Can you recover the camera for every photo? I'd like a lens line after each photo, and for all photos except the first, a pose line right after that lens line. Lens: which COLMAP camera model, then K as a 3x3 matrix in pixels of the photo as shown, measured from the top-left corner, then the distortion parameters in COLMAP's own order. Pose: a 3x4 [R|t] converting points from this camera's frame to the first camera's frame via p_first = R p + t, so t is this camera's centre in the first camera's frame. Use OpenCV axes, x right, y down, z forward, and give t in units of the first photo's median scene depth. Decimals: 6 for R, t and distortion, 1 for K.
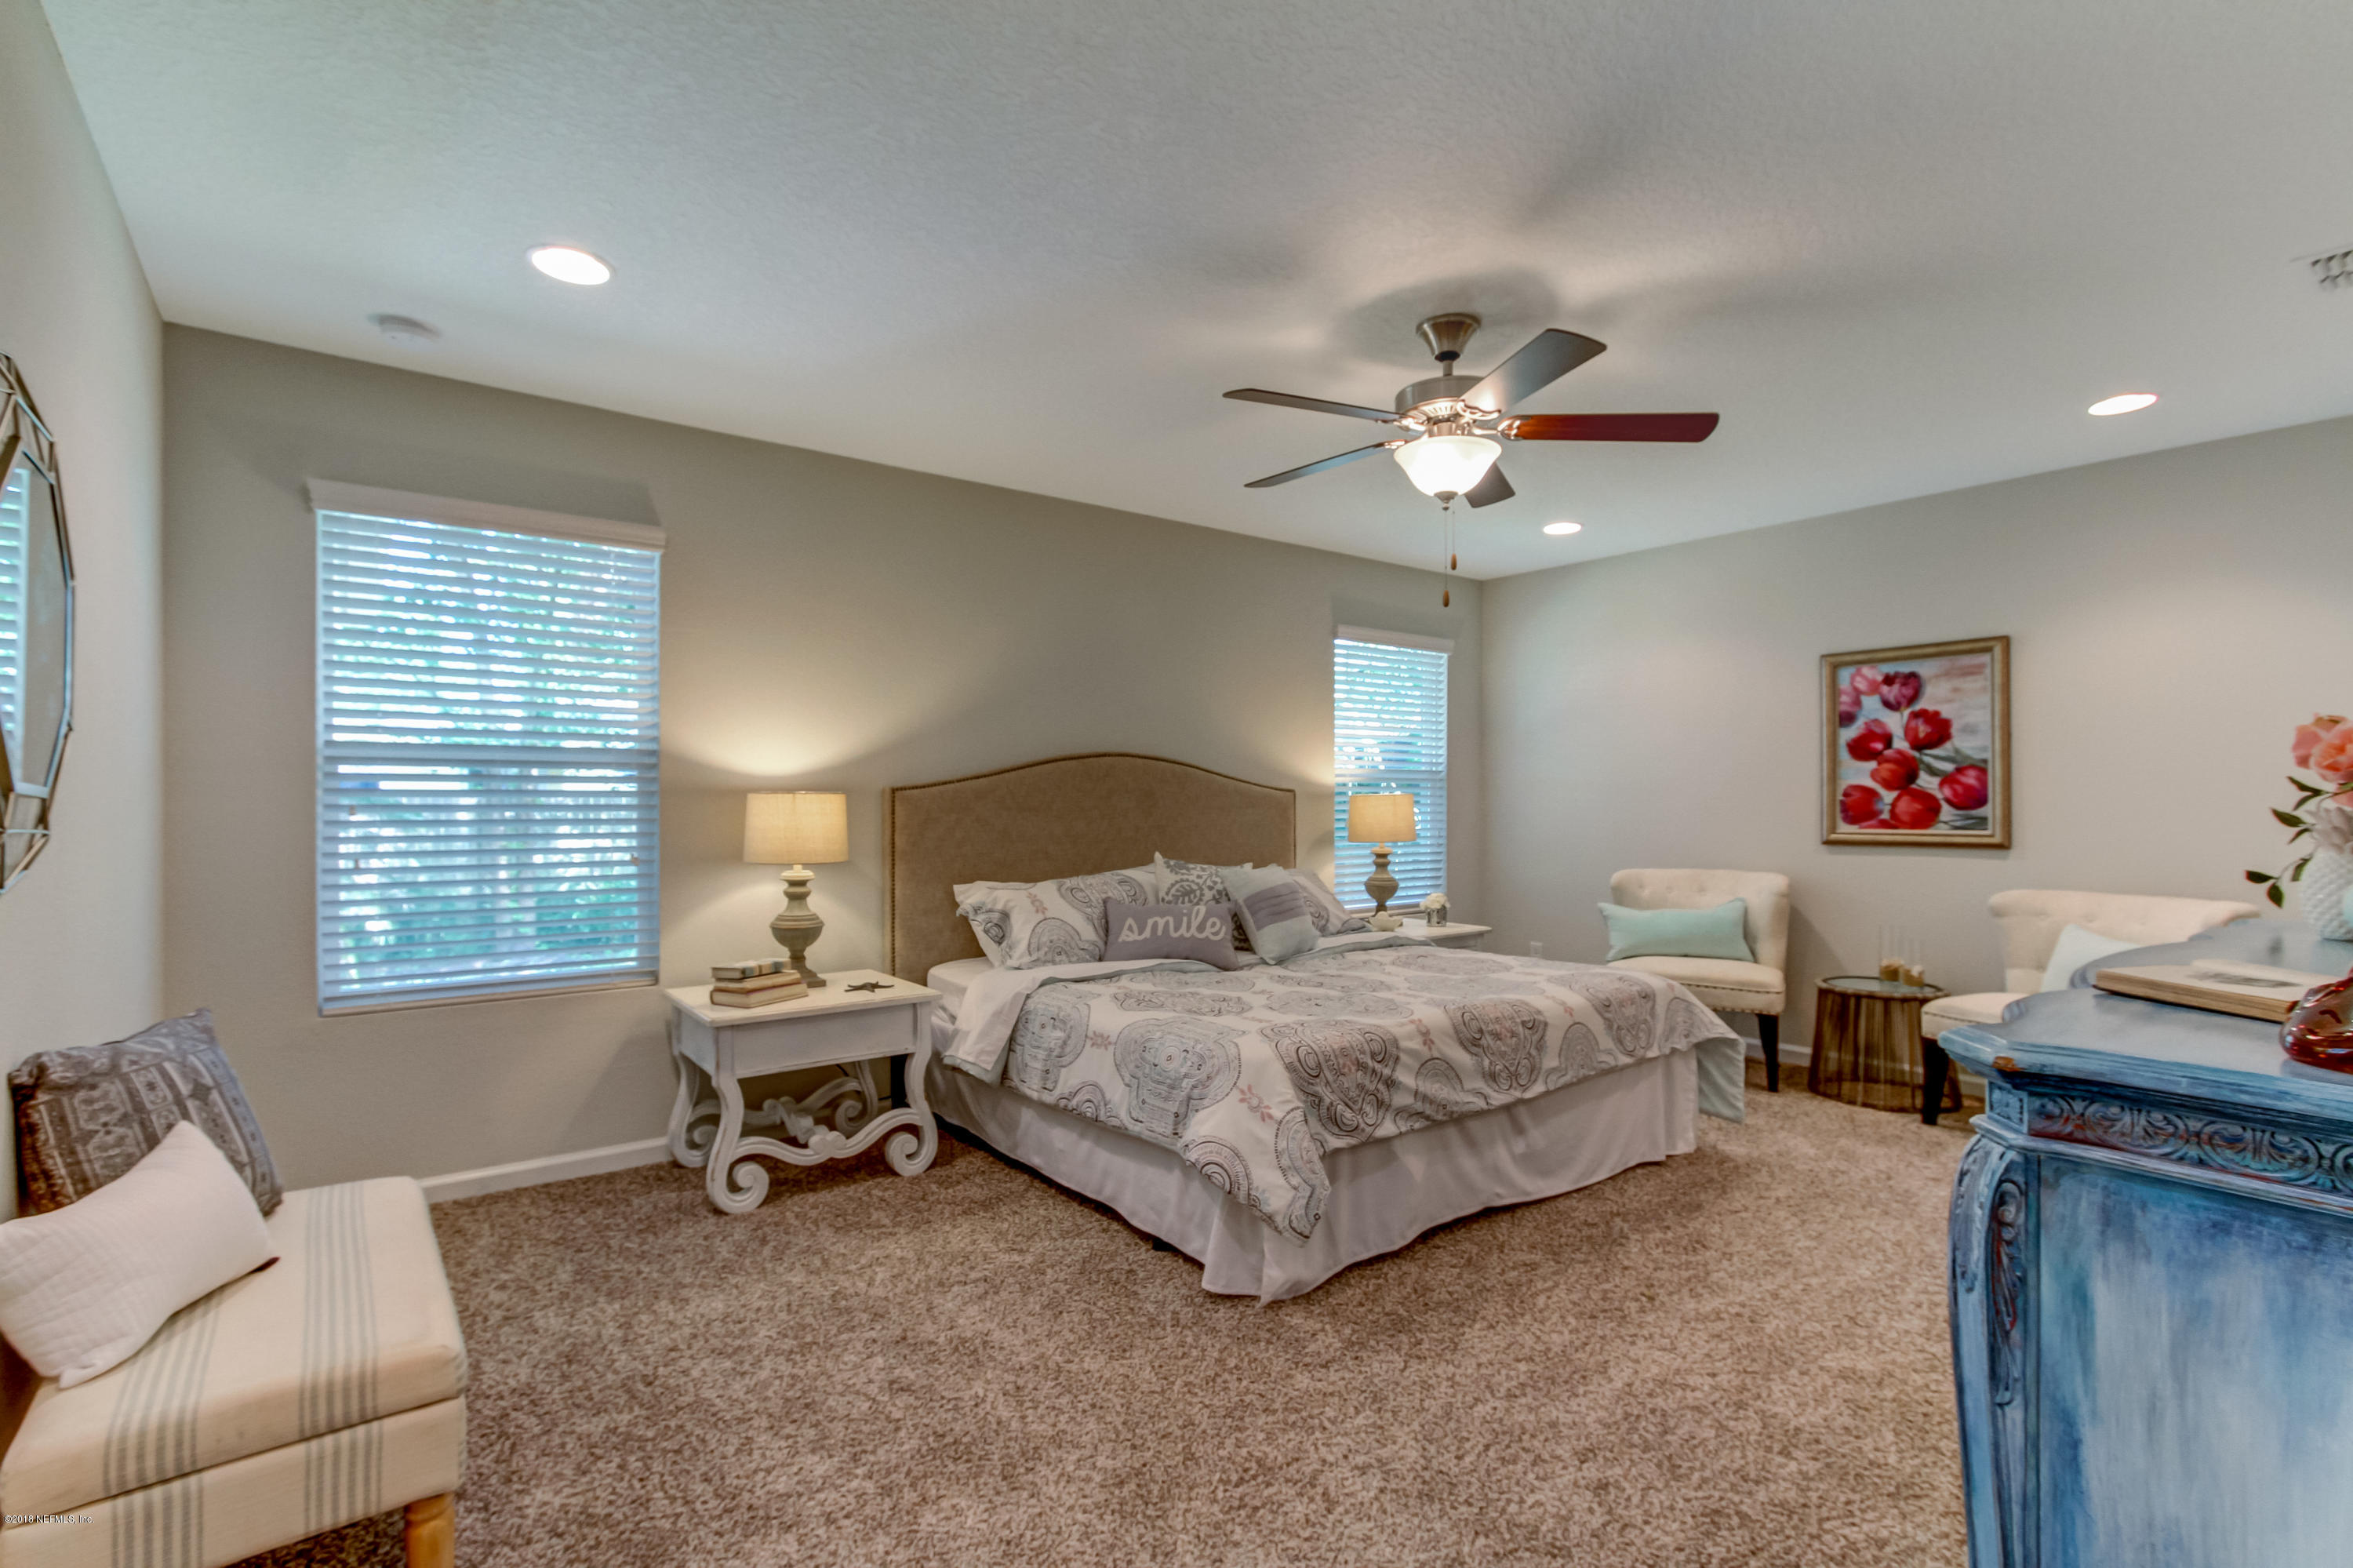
lens RADIAL K [[1091.2, 0, 1174.2], [0, 1091.2, 788.1], [0, 0, 1]] dist [-0.009330, 0.005252]
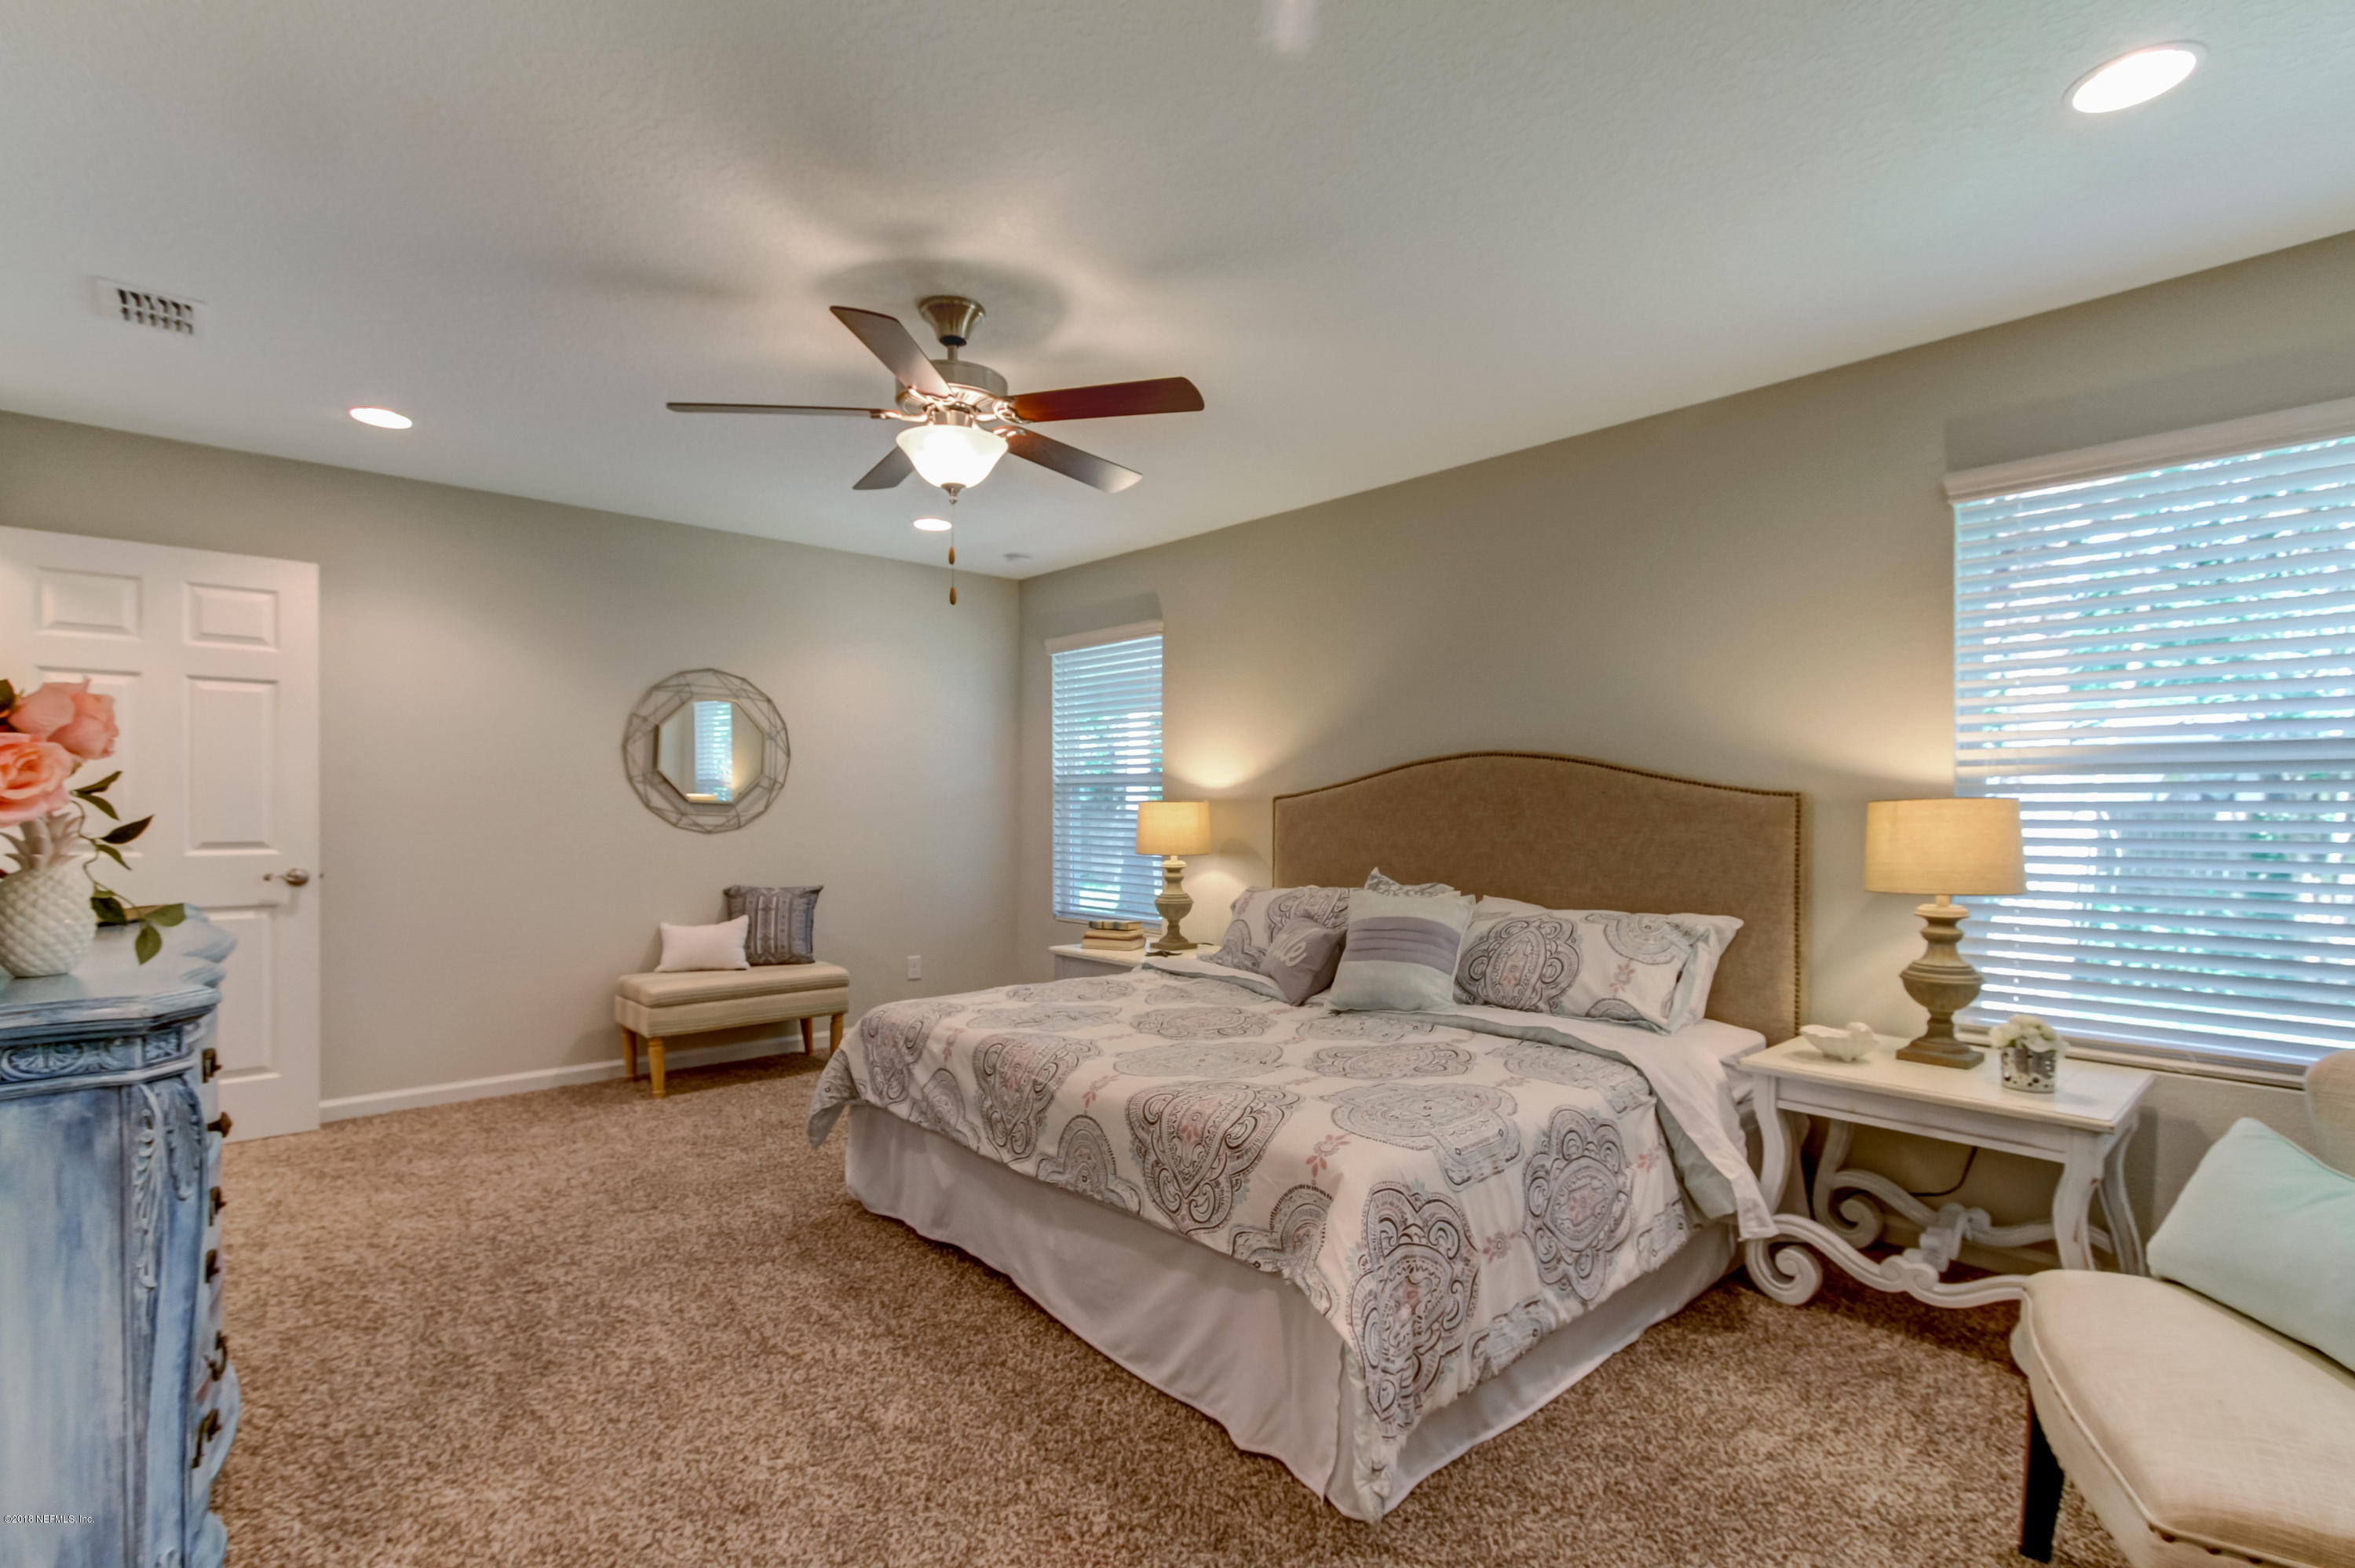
lens RADIAL K [[1091.9, 0, 1177.3], [0, 1091.9, 821.1], [0, 0, 1]] dist [-0.009330, 0.005252]
pose [[0.085890, 0.013604, -0.996212, 0.726992], [0.004466, 0.999891, 0.014039, 0.007123], [0.996295, -0.005655, 0.085820, 0.666093]]
